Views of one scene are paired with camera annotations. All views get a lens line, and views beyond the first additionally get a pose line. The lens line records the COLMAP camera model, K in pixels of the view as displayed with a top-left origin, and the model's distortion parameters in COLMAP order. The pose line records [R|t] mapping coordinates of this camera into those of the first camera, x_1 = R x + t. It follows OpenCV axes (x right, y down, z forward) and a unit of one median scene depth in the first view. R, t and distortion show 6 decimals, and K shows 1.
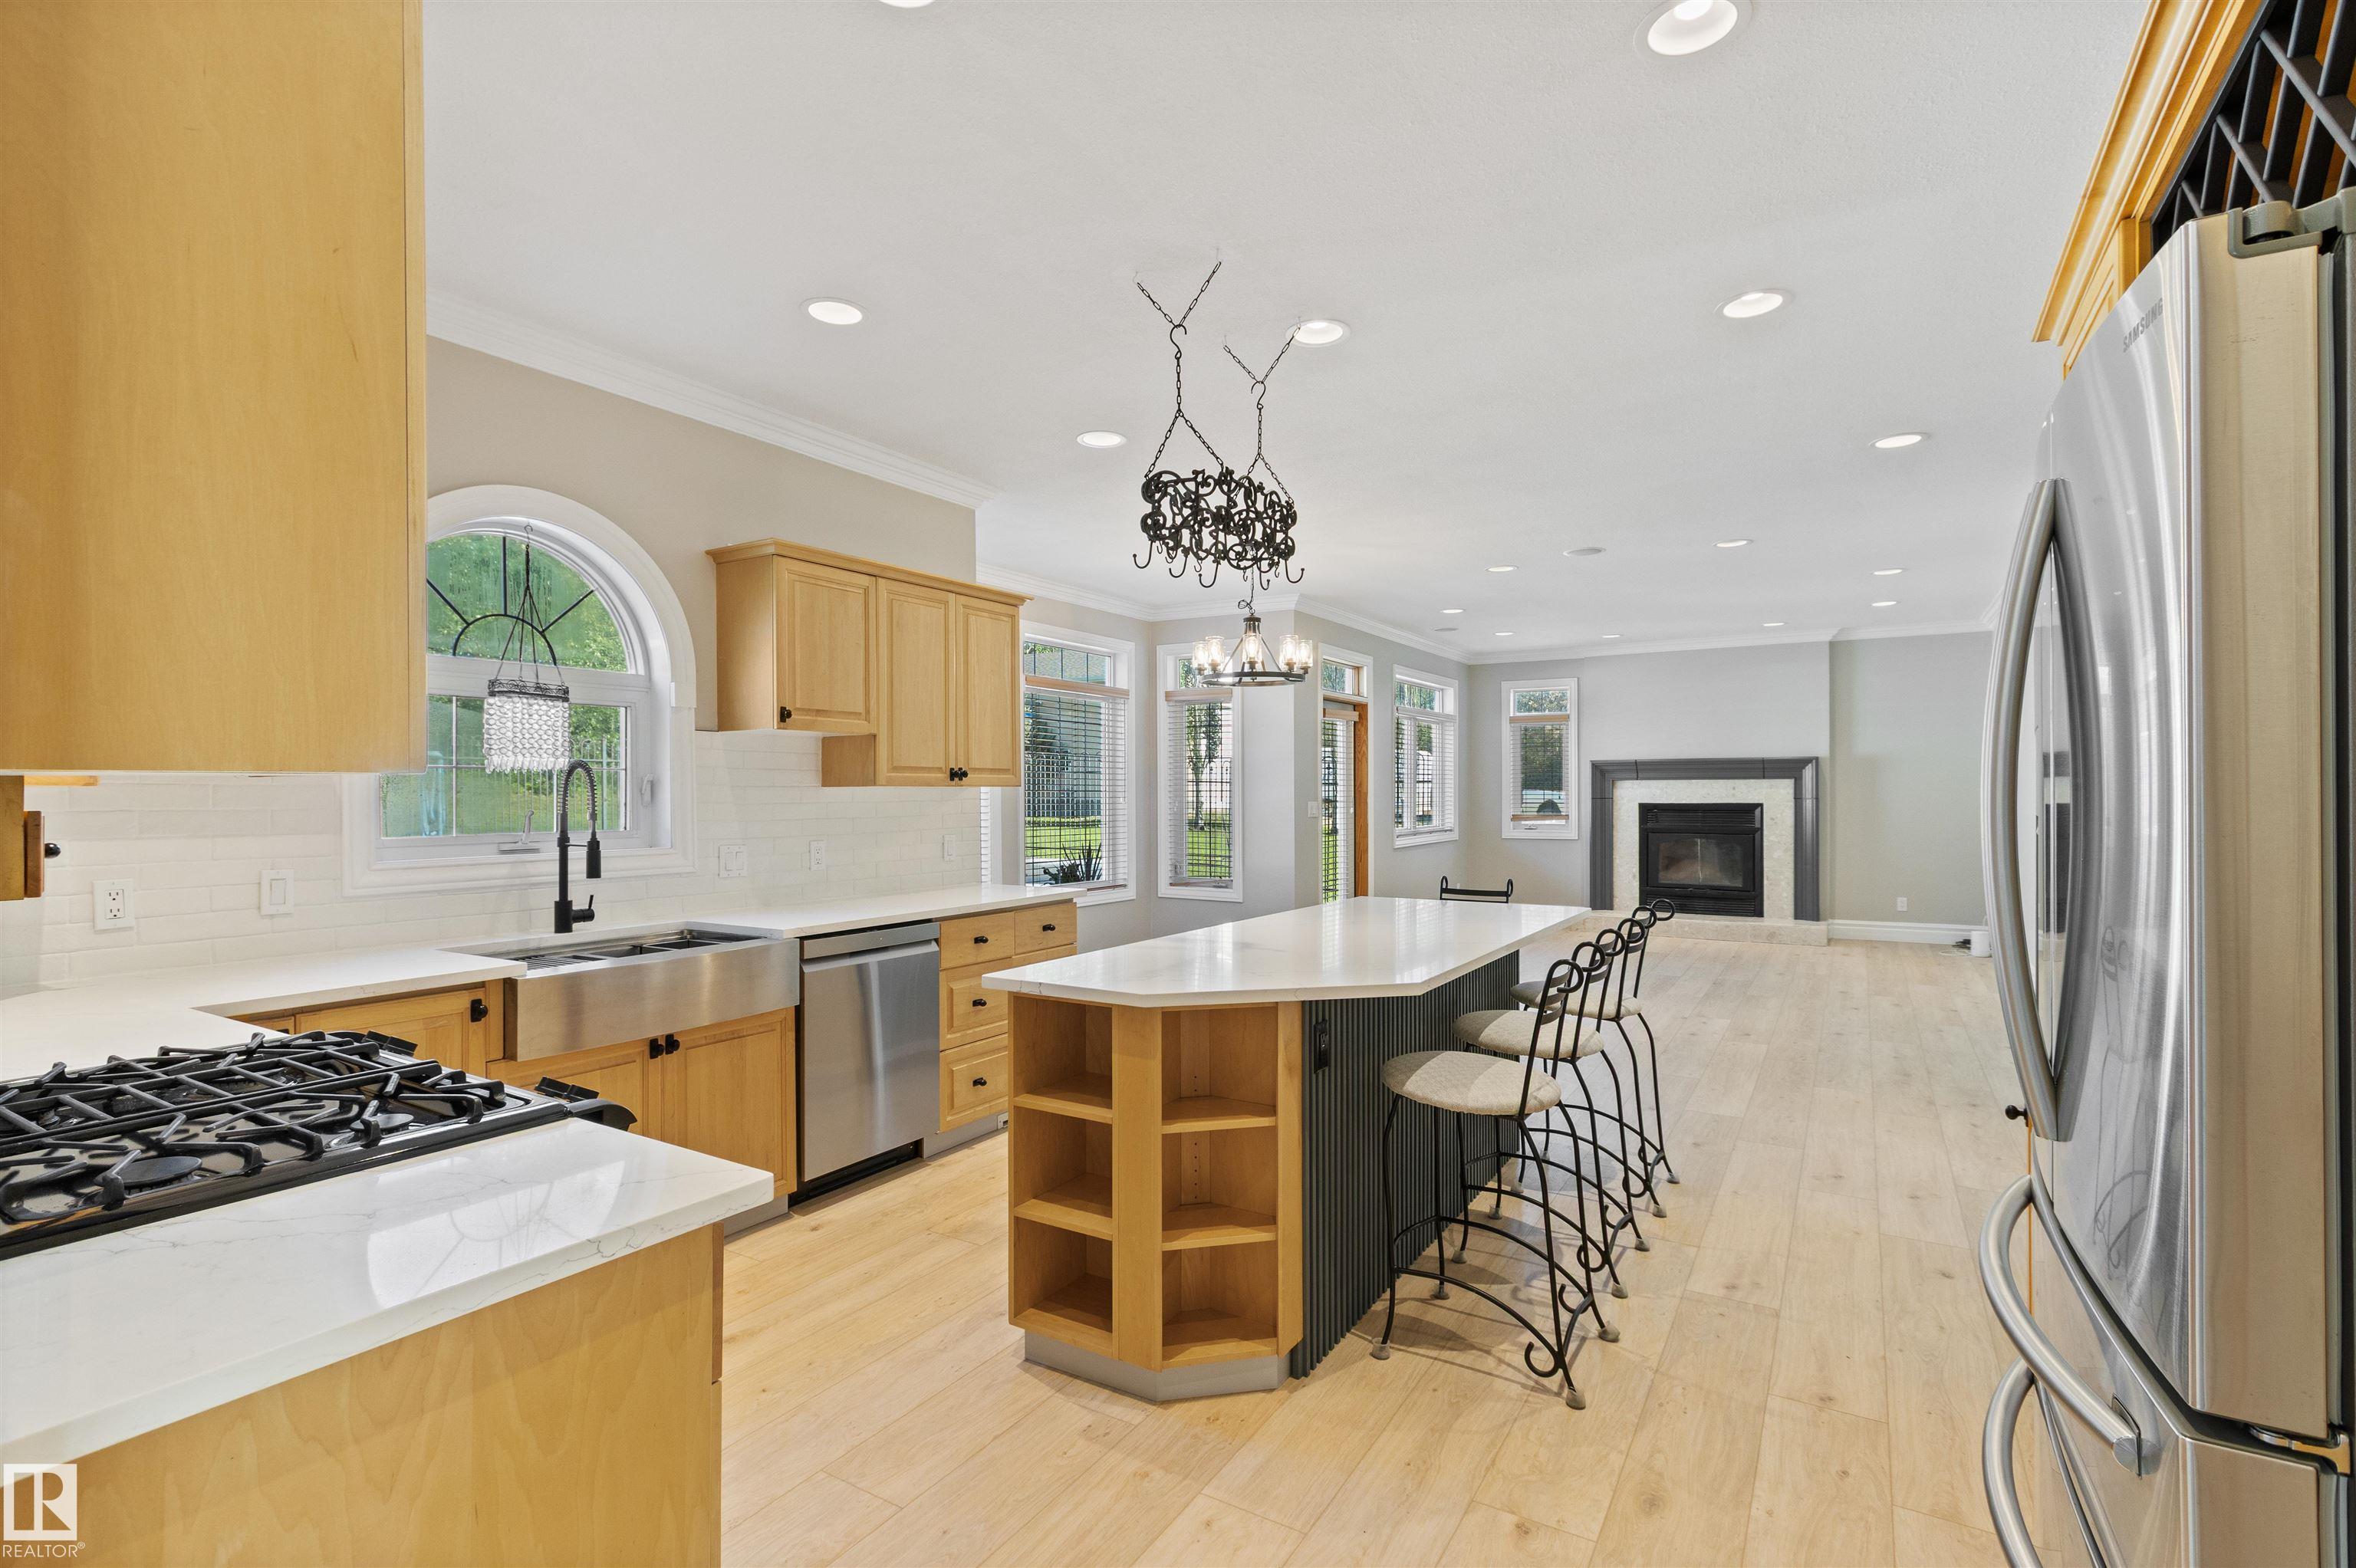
lens RADIAL K [[1103.0, 0, 1178.0], [0, 1103.0, 784.0], [0, 0, 1]] dist [-0.000871, -0.000091]
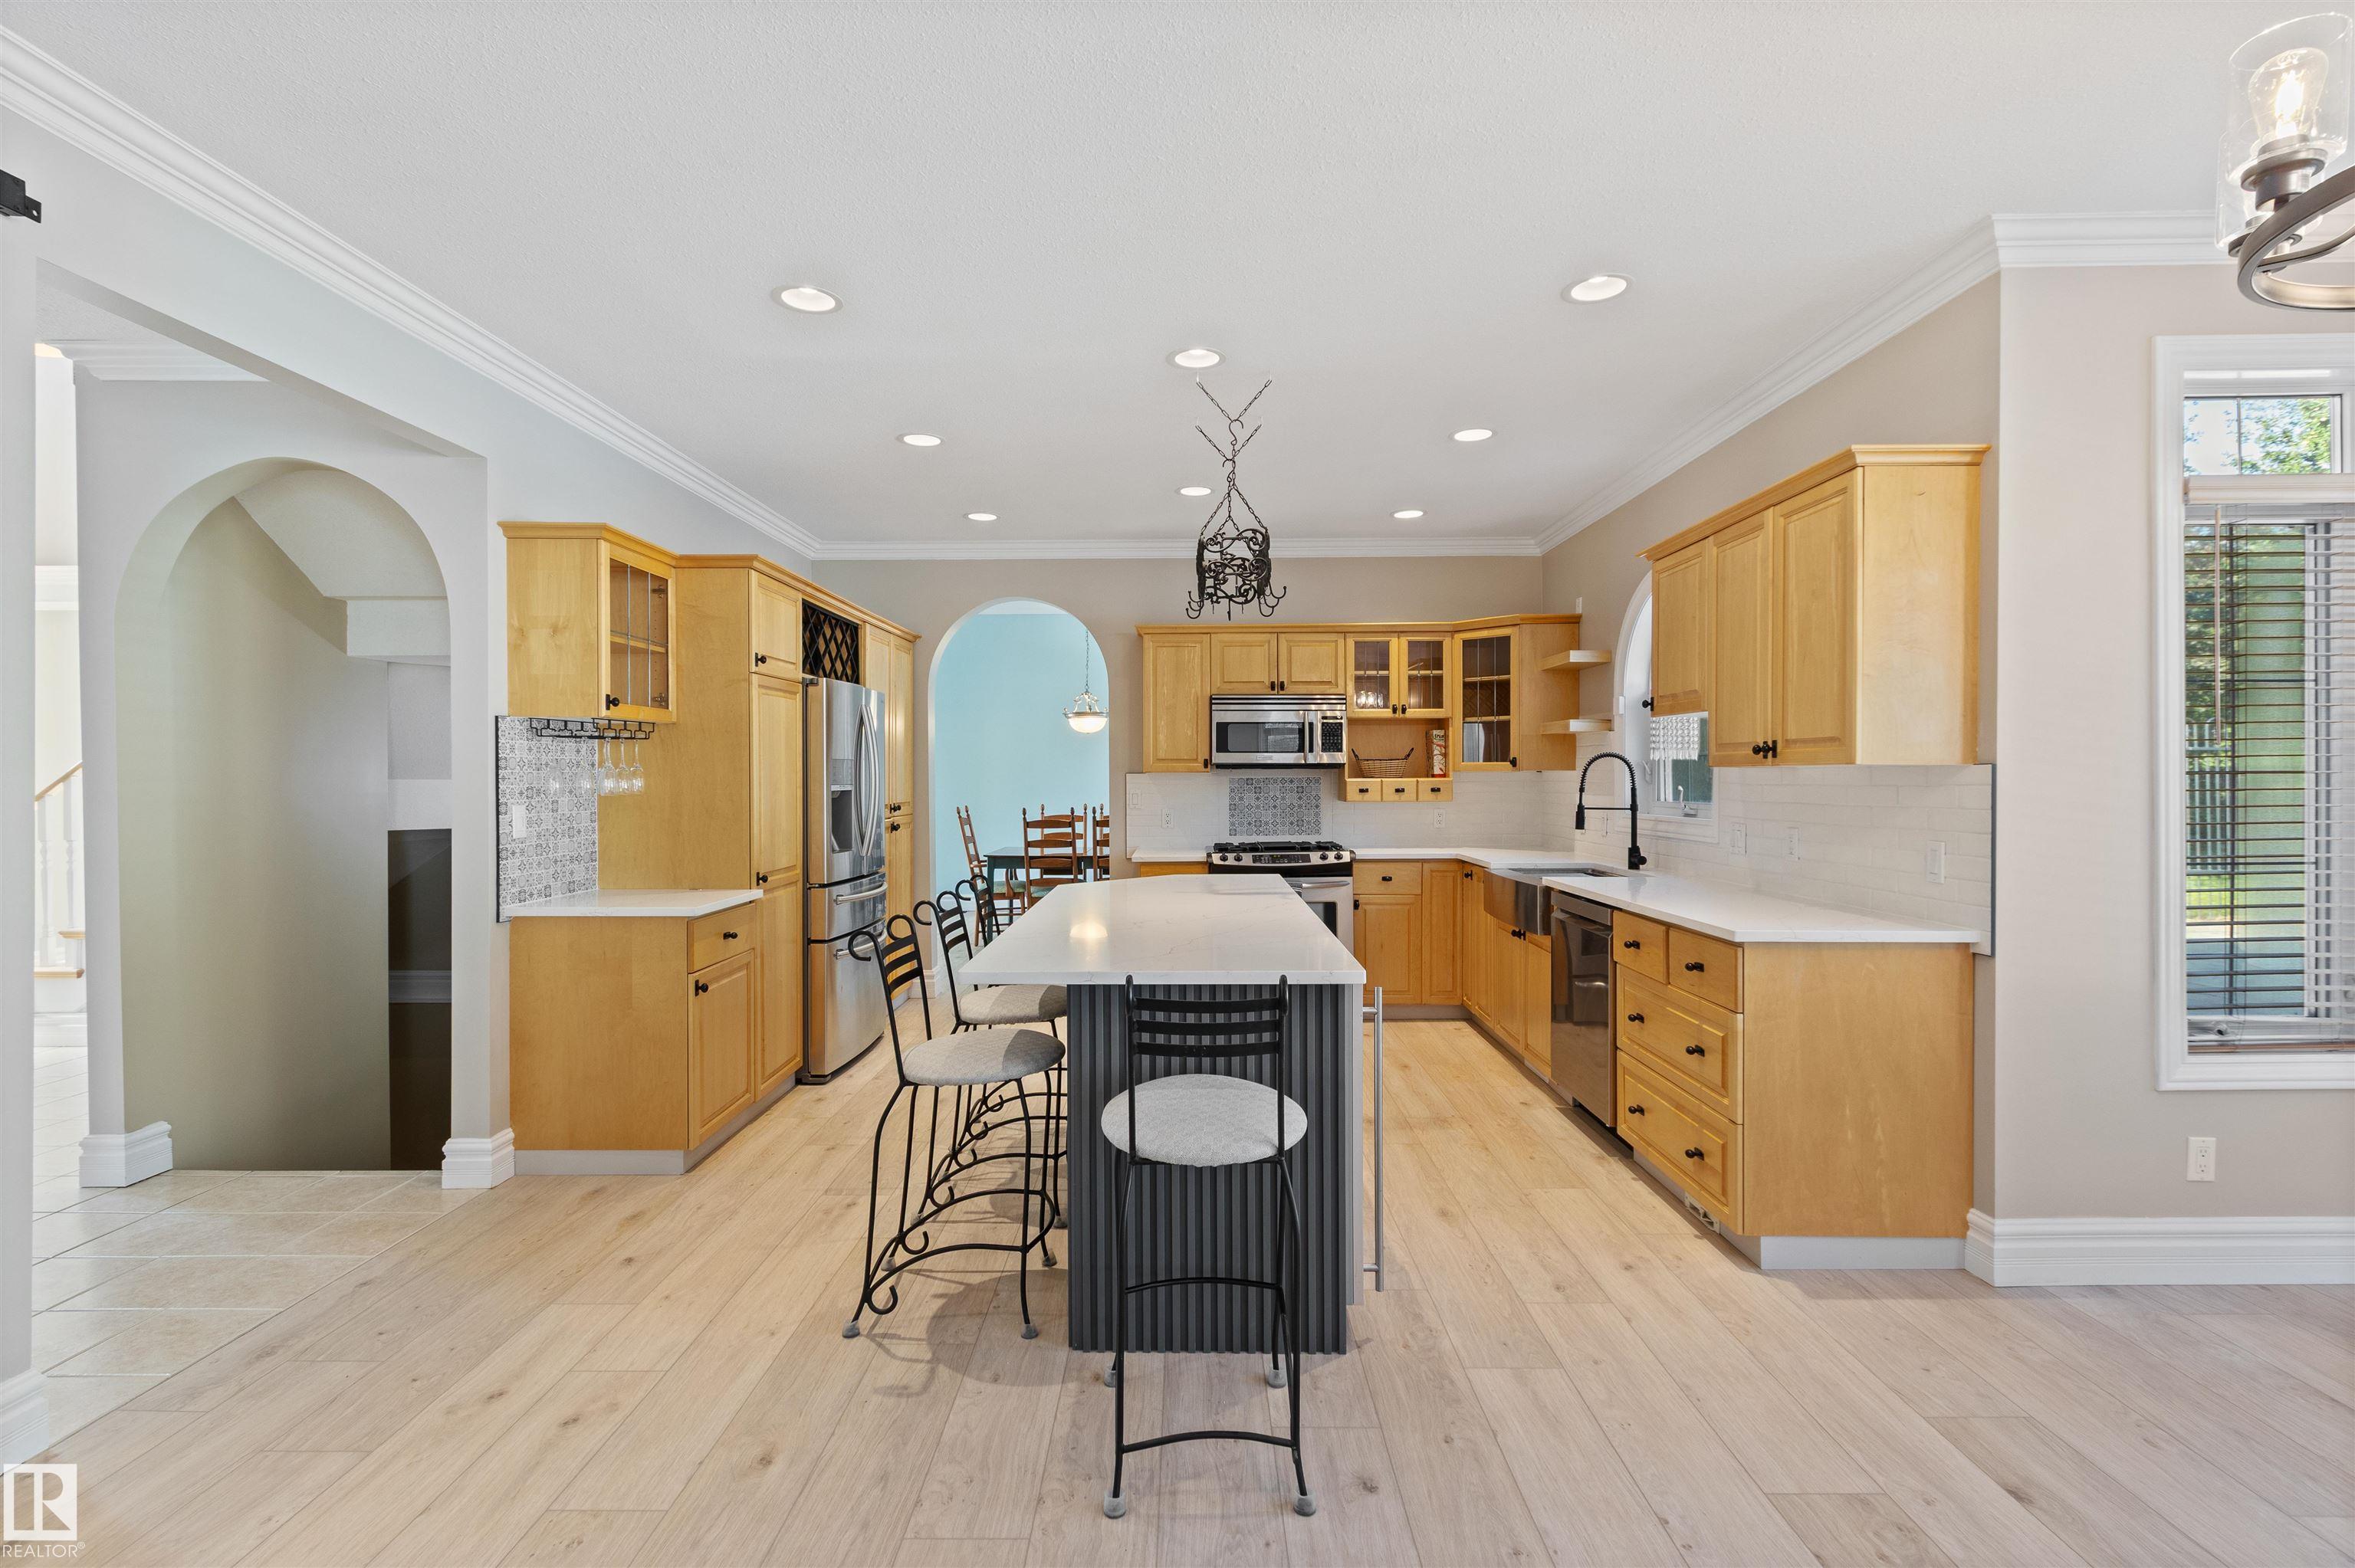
lens RADIAL K [[1097.6, 0, 1176.1], [0, 1097.6, 777.0], [0, 0, 1]] dist [0.001804, 0.000661]
pose [[-0.858335, 0.007241, -0.513039, 0.717094], [0.011341, 0.999924, -0.004861, 0.012387], [0.512964, -0.009991, -0.858352, 1.954332]]
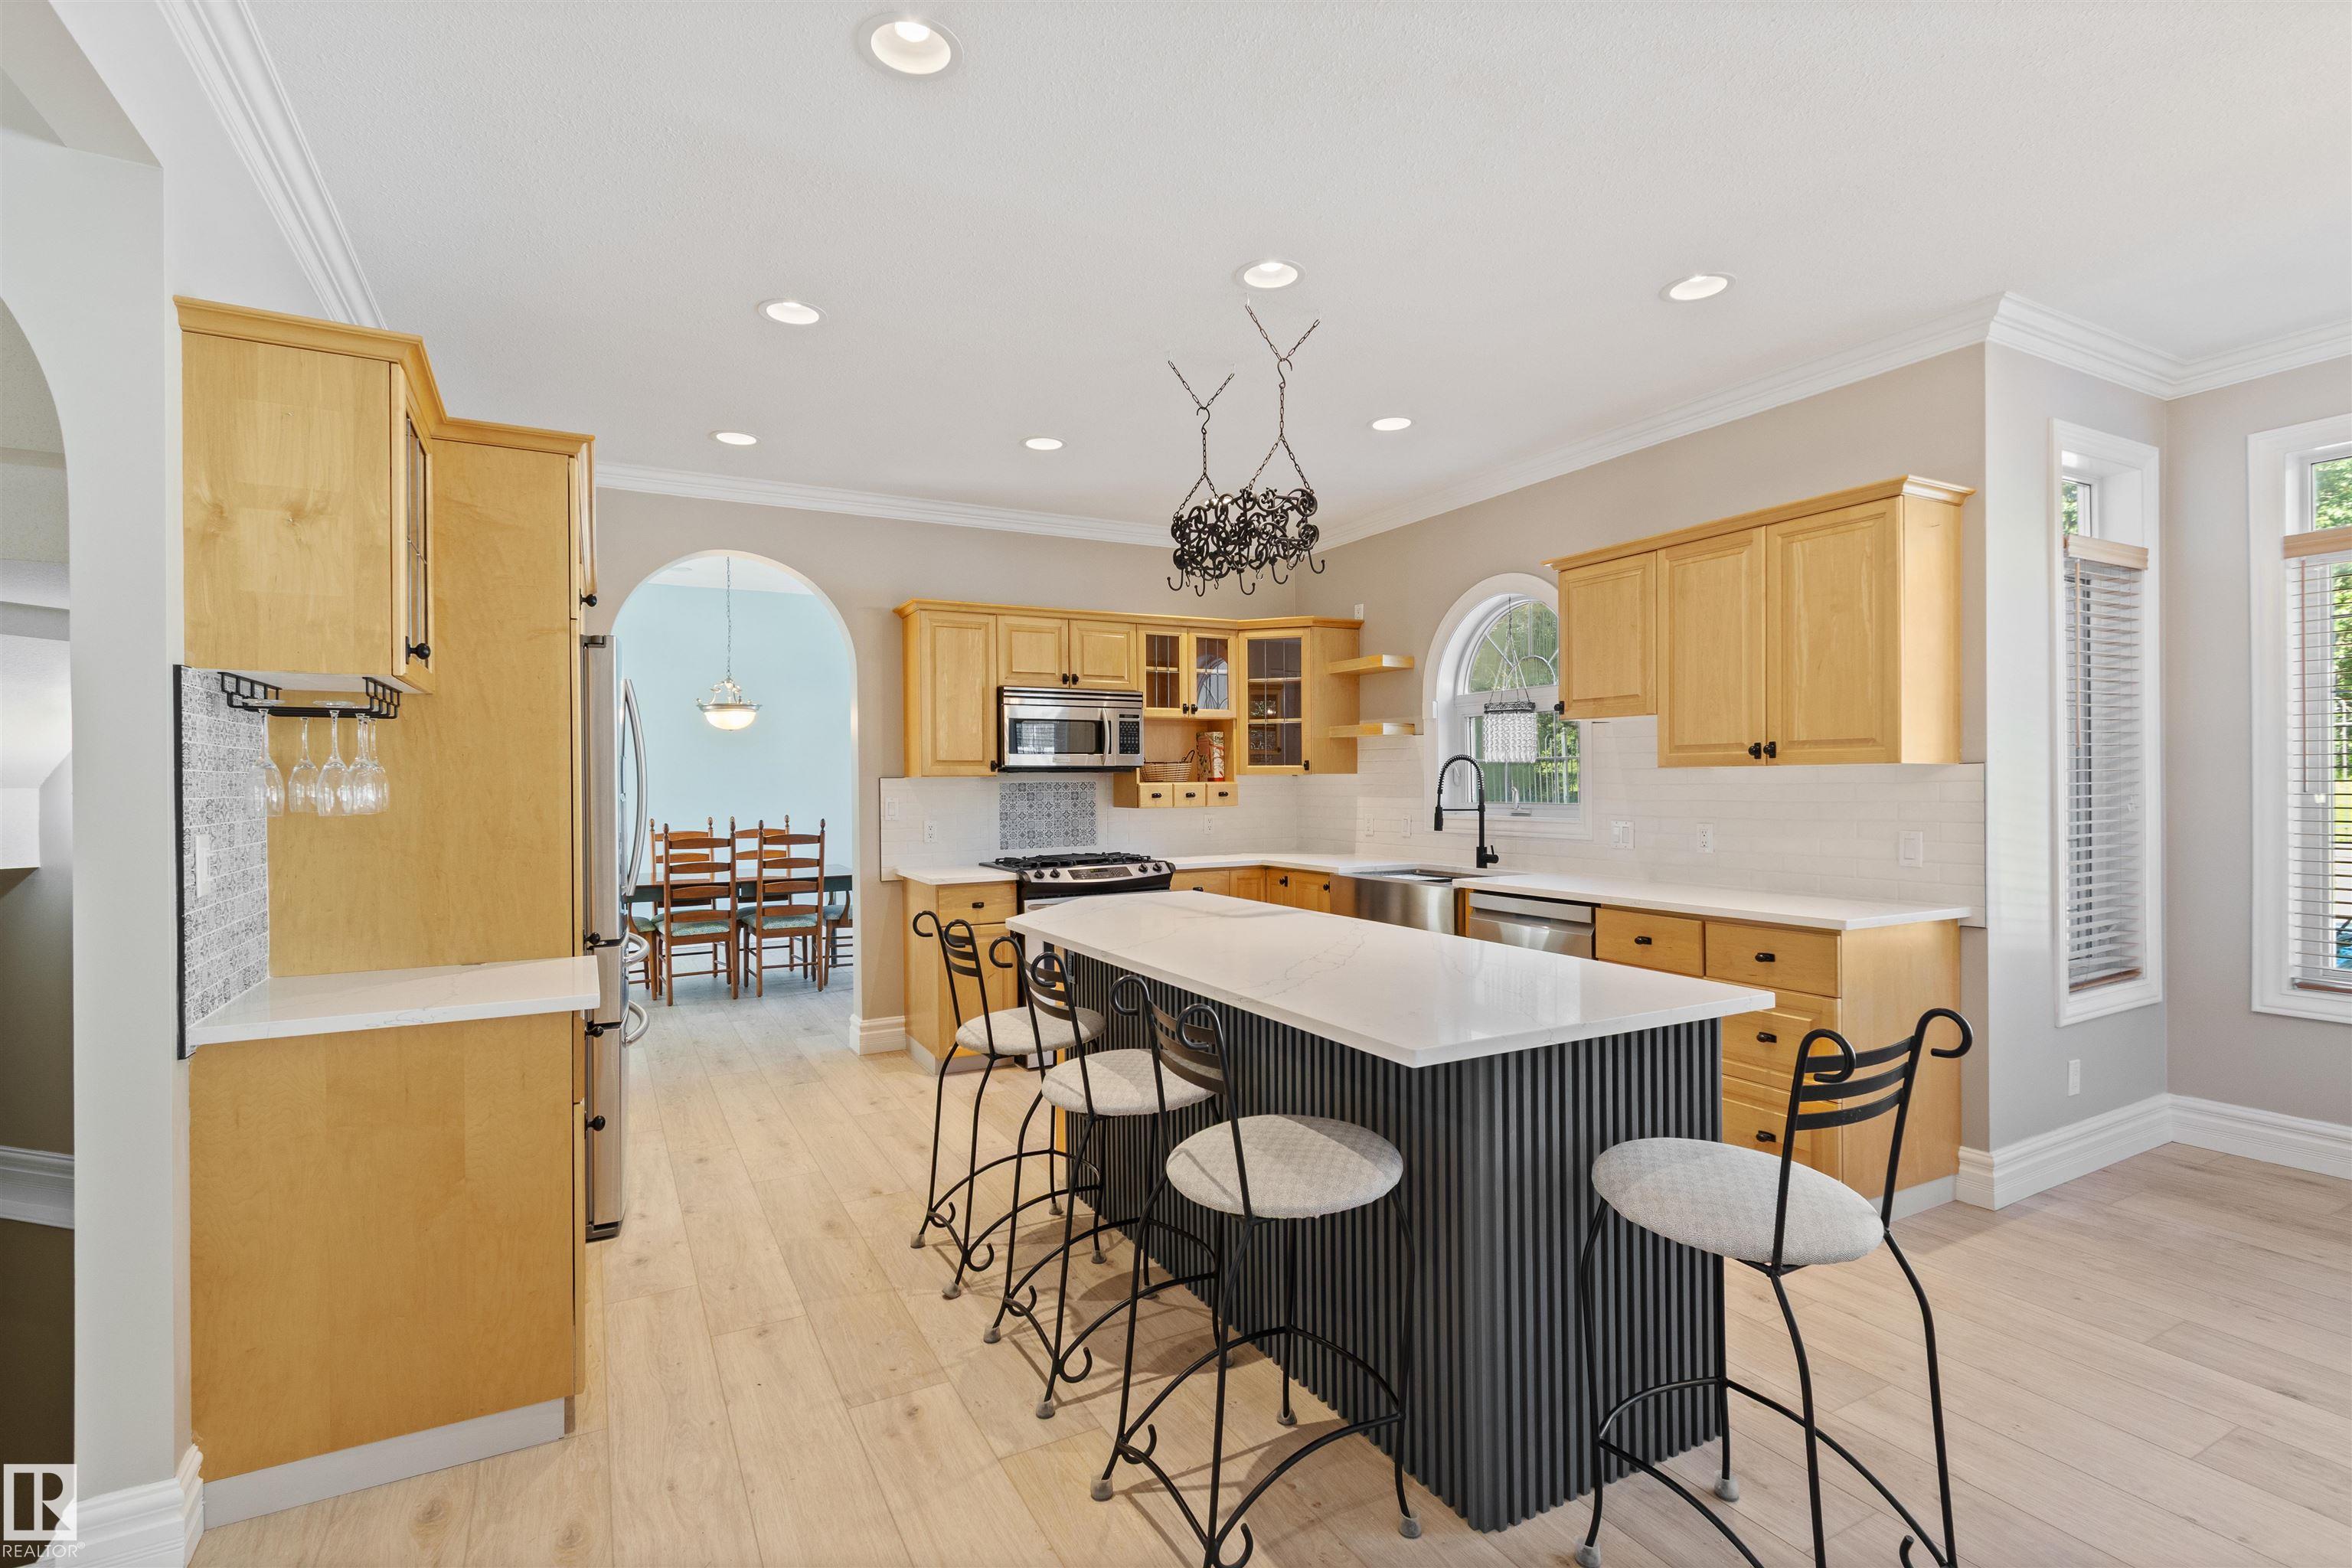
lens RADIAL K [[1100.8, 0, 1176.0], [0, 1100.8, 784.0], [0, 0, 1]] dist [0.002624, 0.000372]
pose [[-0.501037, 0.010679, -0.865360, 0.973197], [0.018099, 0.999834, 0.001860, 0.008759], [0.865237, -0.014730, -0.501147, 1.404123]]
